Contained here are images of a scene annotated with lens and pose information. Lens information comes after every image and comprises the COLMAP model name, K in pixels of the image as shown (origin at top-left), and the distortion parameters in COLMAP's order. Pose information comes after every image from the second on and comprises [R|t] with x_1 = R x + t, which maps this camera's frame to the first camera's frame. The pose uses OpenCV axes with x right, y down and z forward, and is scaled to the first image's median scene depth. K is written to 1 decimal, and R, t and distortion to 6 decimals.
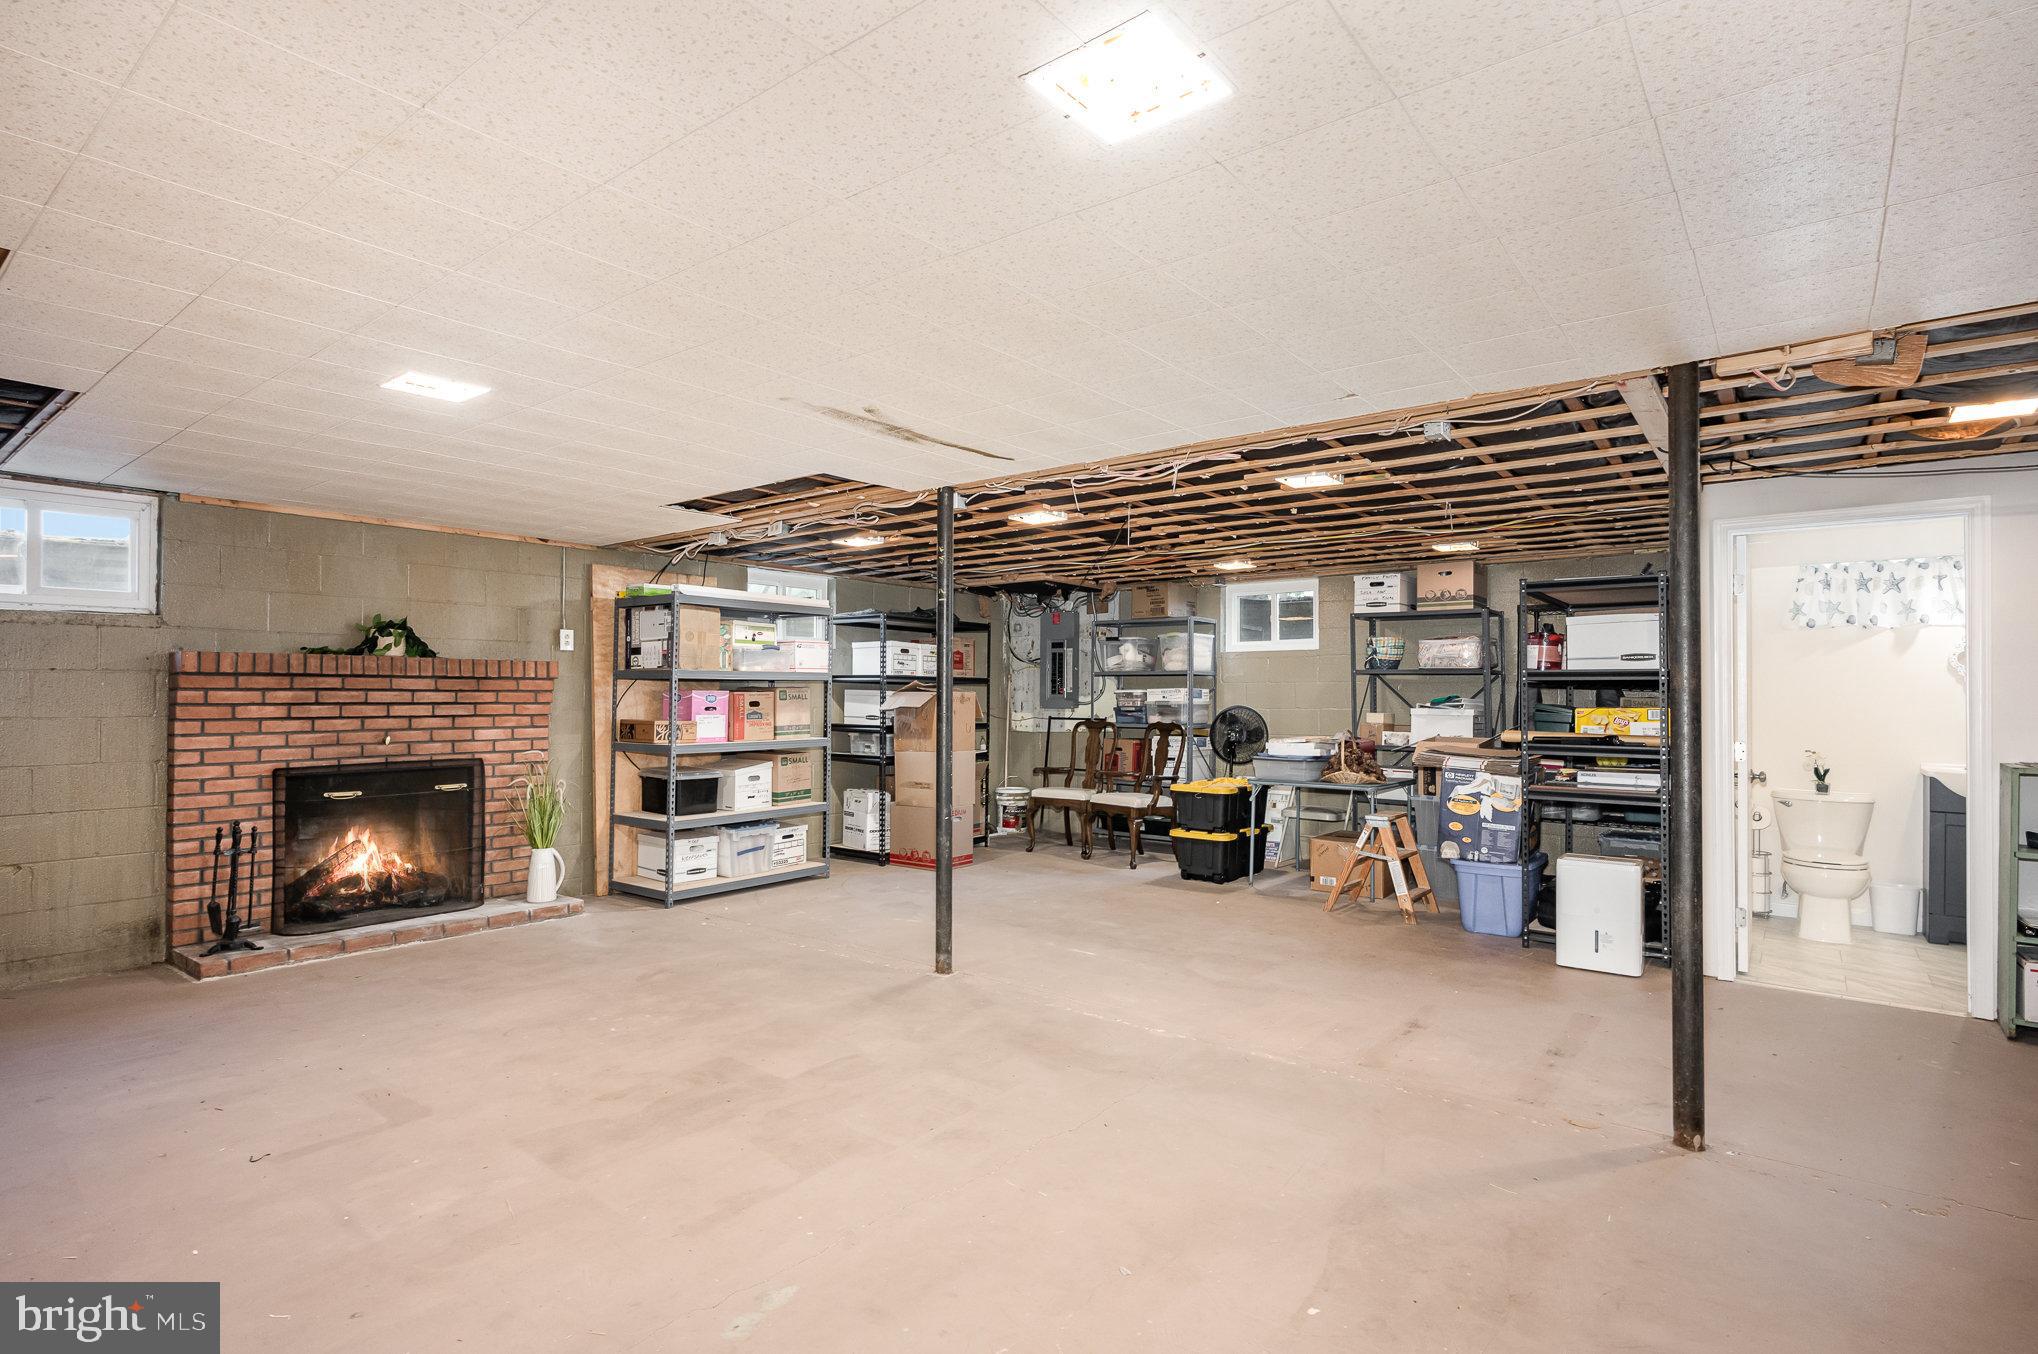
lens RADIAL K [[1006.9, 0, 1015.7], [0, 1006.9, 681.7], [0, 0, 1]] dist [-0.002757, 0.006976]
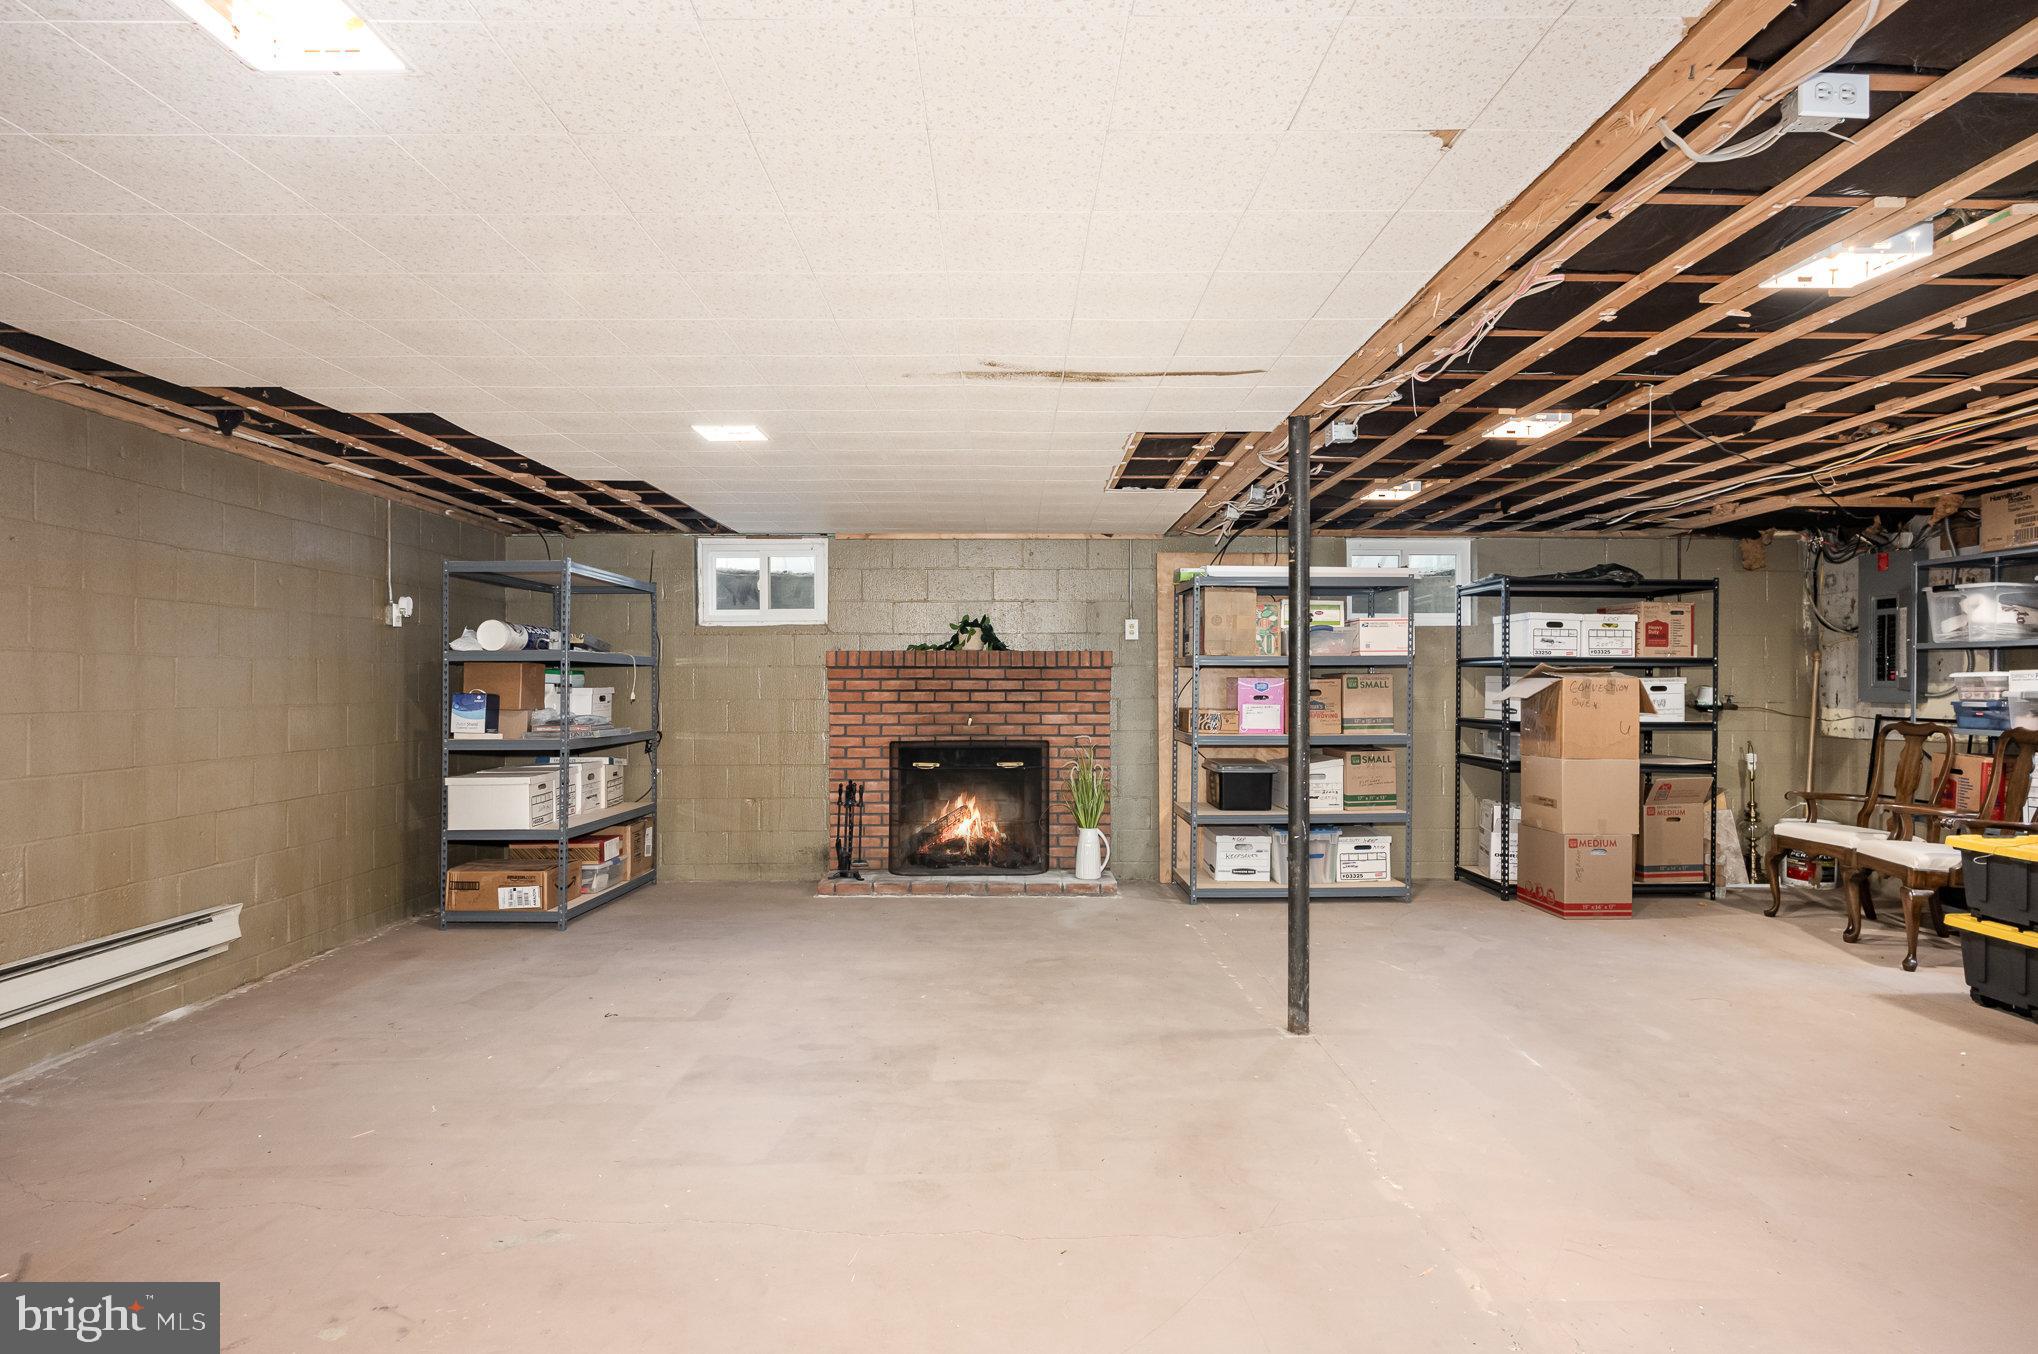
lens RADIAL K [[1061.0, 0, 1019.0], [0, 1061.0, 677.0], [0, 0, 1]] dist [-0.000772, 0.001134]
pose [[0.632297, -0.006779, -0.774696, 0.363558], [0.011793, 0.999930, 0.000876, 0.005347], [0.774636, -0.009690, 0.632333, 0.253165]]
